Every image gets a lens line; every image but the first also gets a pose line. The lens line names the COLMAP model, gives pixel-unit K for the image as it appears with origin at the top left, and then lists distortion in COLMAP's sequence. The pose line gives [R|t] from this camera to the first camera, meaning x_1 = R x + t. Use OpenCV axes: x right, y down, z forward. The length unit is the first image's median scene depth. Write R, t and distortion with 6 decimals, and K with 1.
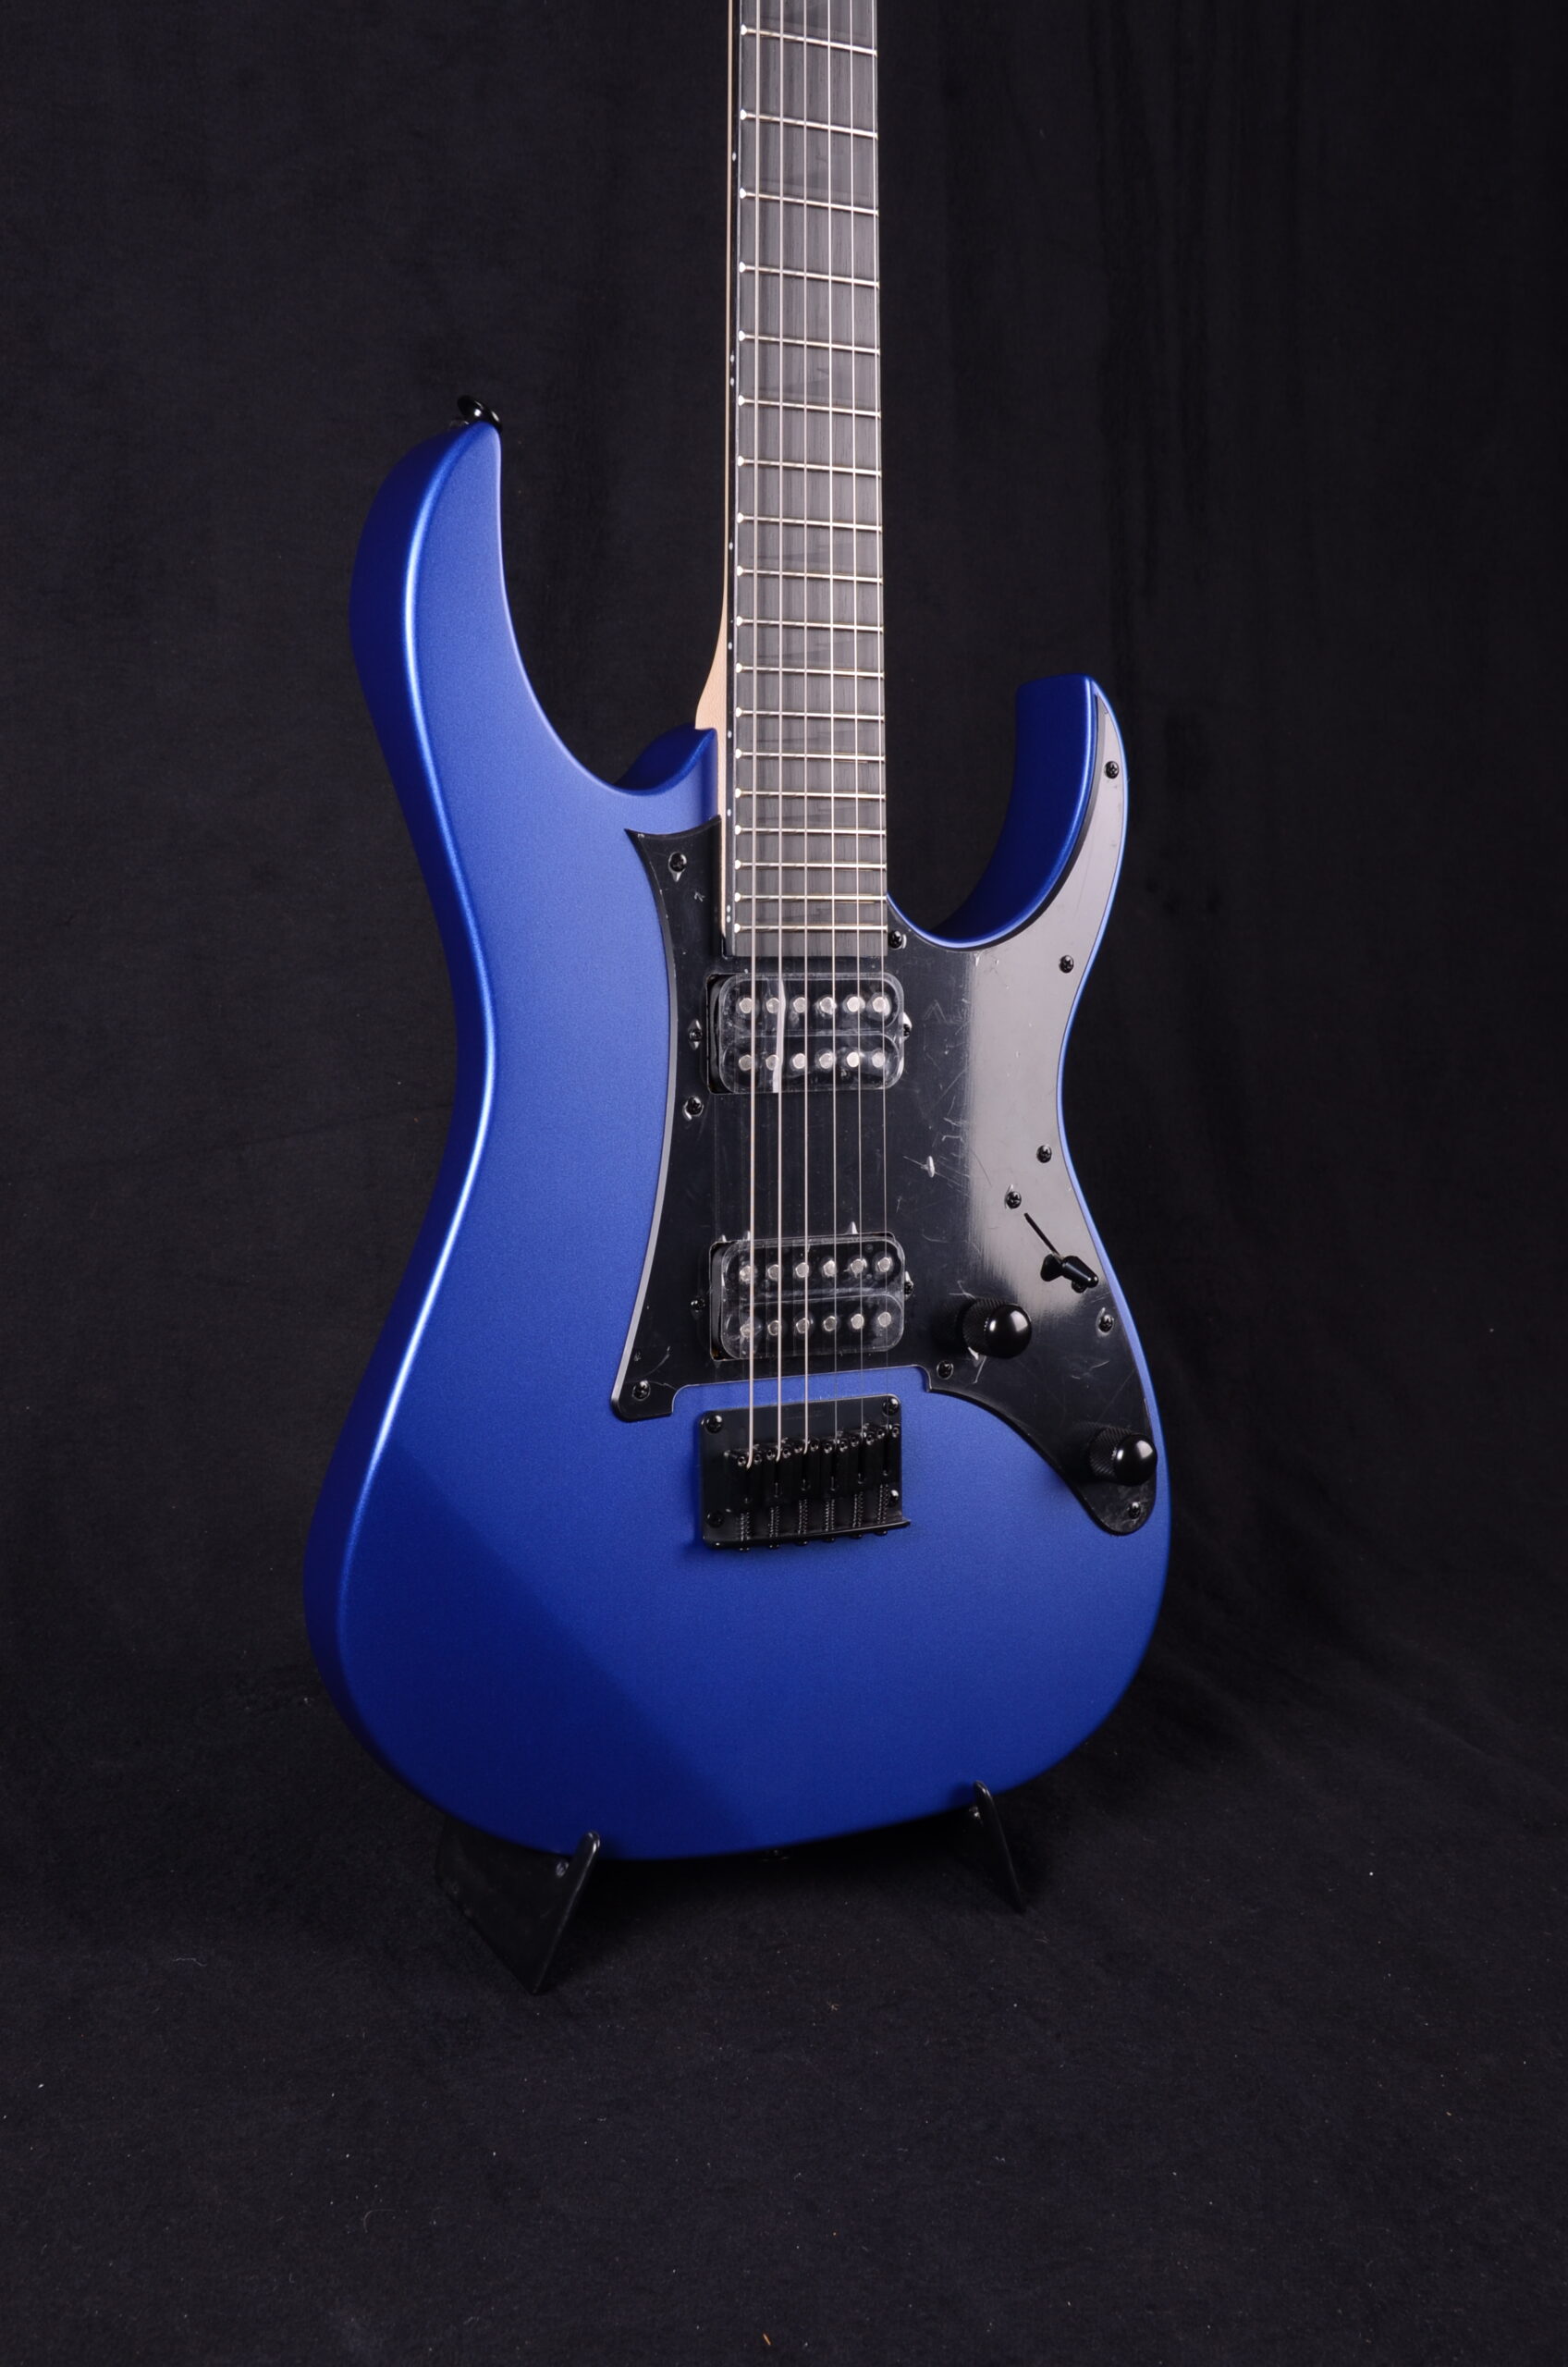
lens RADIAL K [[3052.2, 0, 790.8], [0, 3052.2, 1205.8], [0, 0, 1]] dist [0.033054, 0.410006]
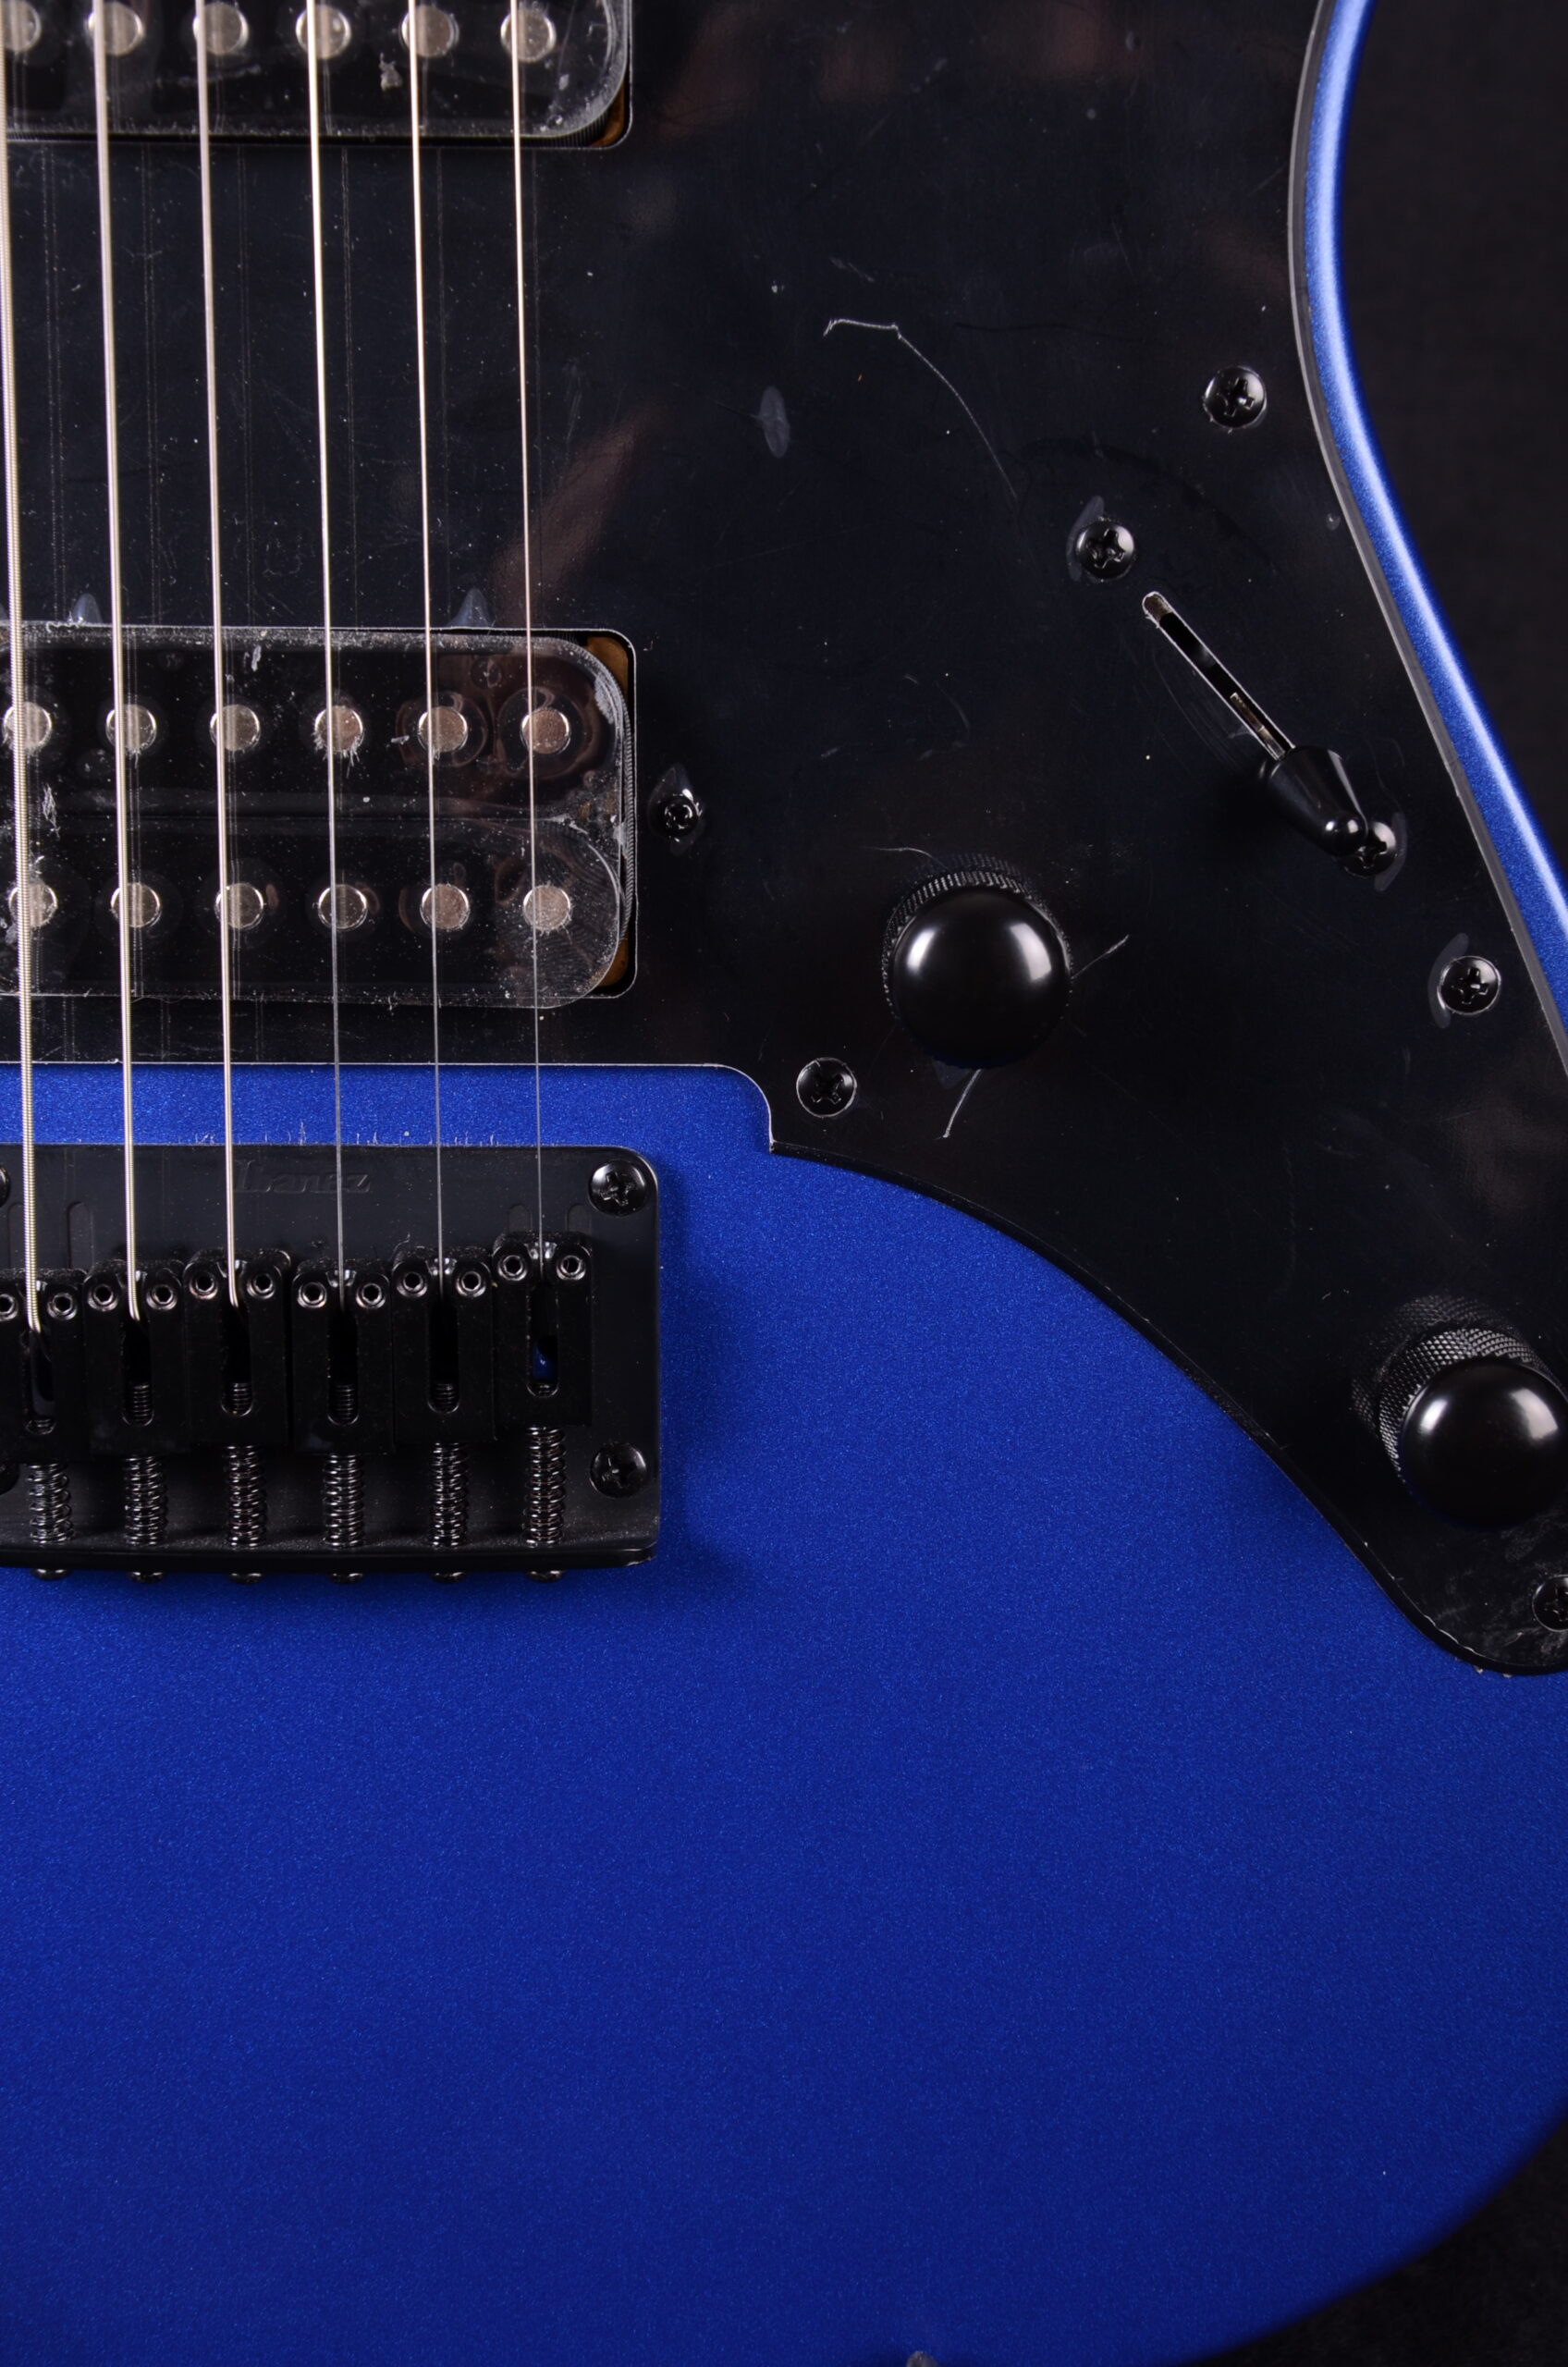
lens RADIAL K [[3626.7, 0, 784.0], [0, 3626.7, 1183.5], [0, 0, 1]] dist [0.091895, 0.033636]
pose [[0.852505, 0.101367, -0.512796, 0.250620], [-0.050414, 0.992388, 0.112359, 0.022660], [0.520282, -0.069934, 0.851126, 0.709228]]
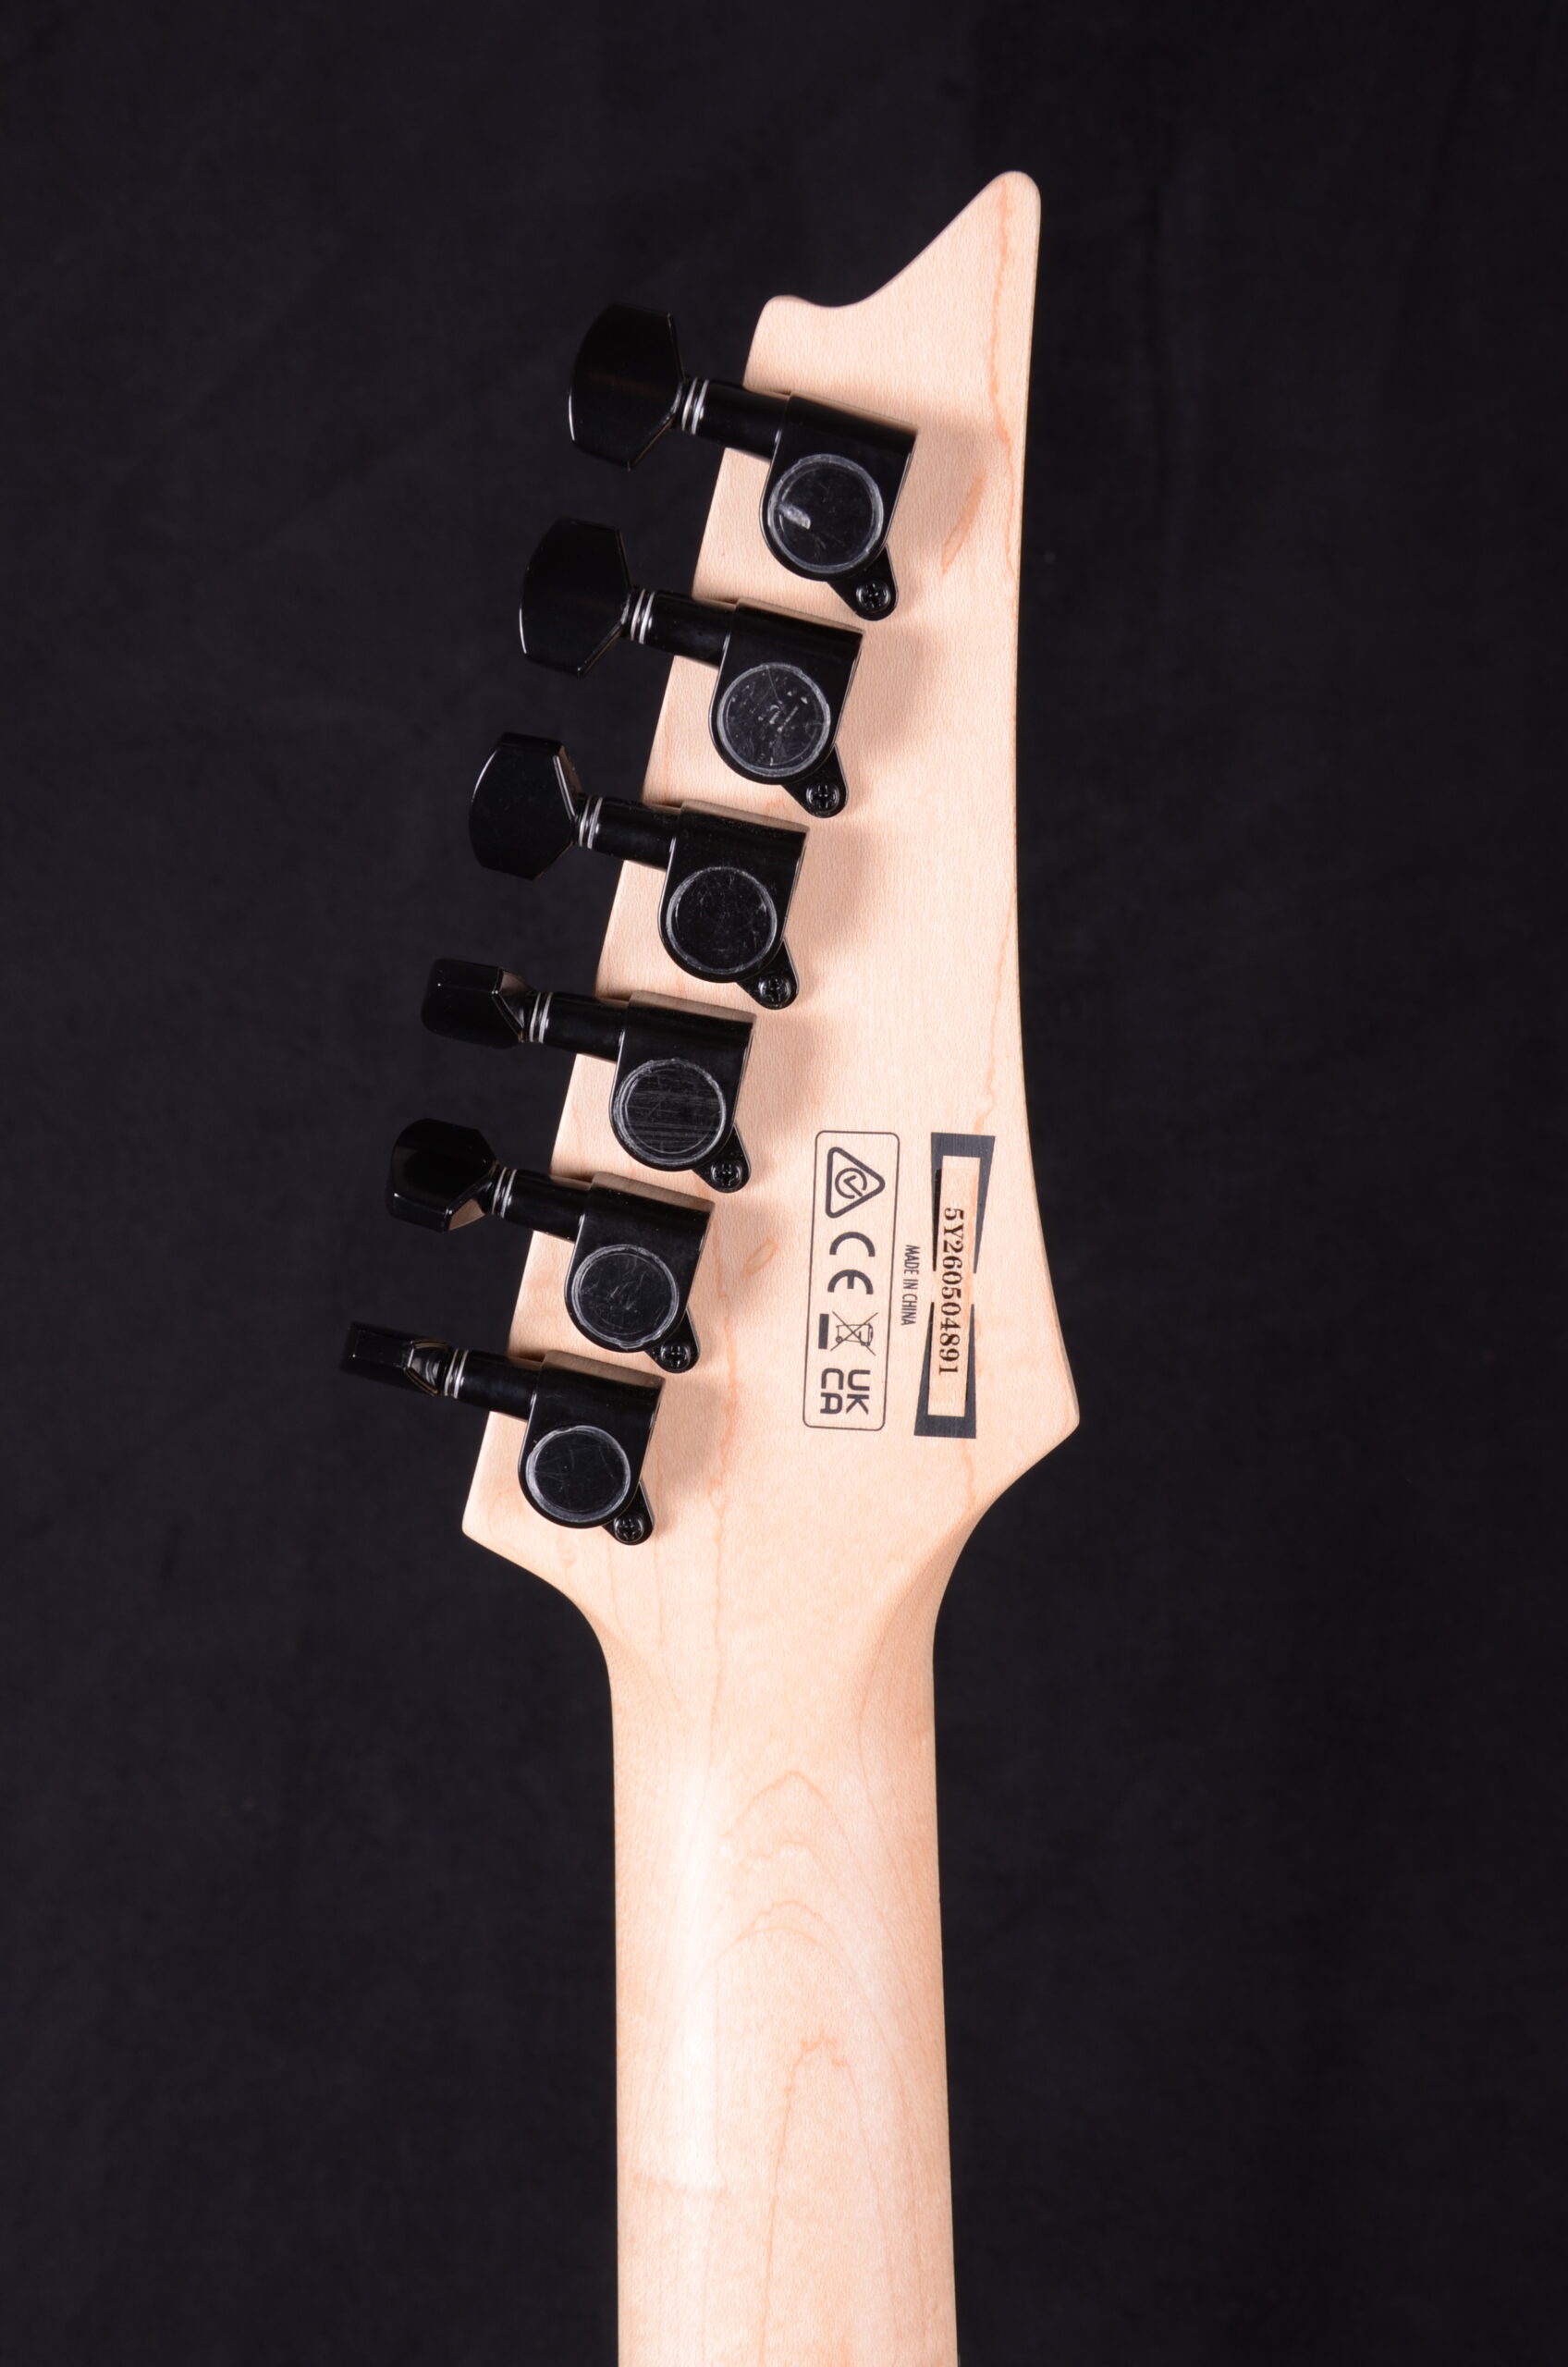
lens RADIAL K [[3124.3, 0, 787.9], [0, 3124.3, 1250.5], [0, 0, 1]] dist [0.026684, 0.408001]
pose [[0.858064, -0.016855, -0.513266, 0.226826], [-0.030164, 0.996081, -0.083137, -0.609683], [0.512656, 0.086819, 0.854193, 0.606029]]
